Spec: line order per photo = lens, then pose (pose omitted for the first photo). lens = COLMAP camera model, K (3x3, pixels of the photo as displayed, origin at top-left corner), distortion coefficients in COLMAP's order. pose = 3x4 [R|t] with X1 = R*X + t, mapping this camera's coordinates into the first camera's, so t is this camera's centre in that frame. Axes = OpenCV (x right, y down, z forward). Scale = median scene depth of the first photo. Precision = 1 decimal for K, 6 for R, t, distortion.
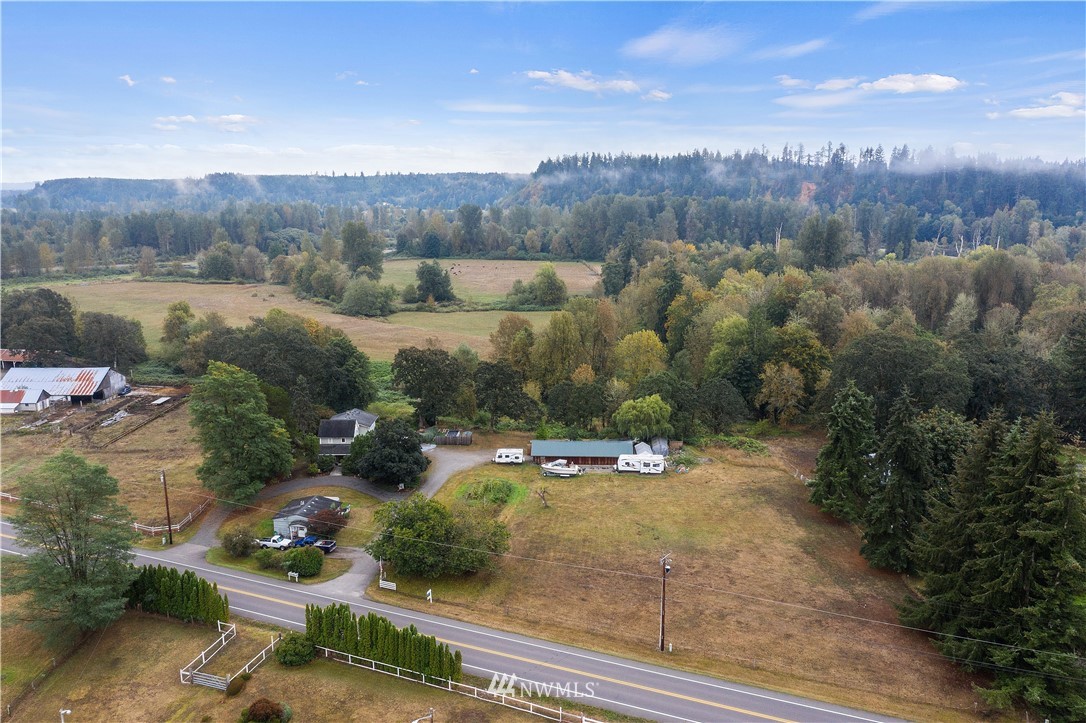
lens RADIAL K [[874.7, 0, 542.2], [0, 874.7, 361.3], [0, 0, 1]] dist [-0.000148, 0.000783]
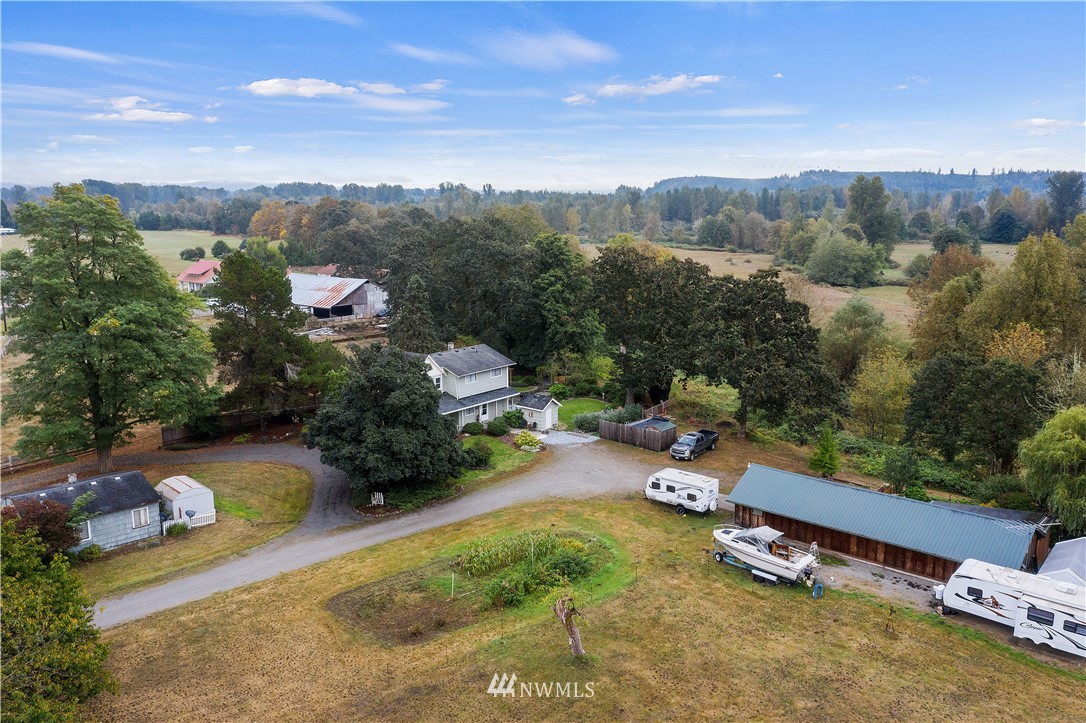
lens RADIAL K [[874.7, 0, 543.6], [0, 874.7, 359.5], [0, 0, 1]] dist [-0.000148, 0.000783]
pose [[0.787028, 0.120554, -0.605023, 0.148508], [-0.127897, 0.991298, 0.031149, 0.045257], [0.603514, 0.052865, 0.795598, 0.644046]]
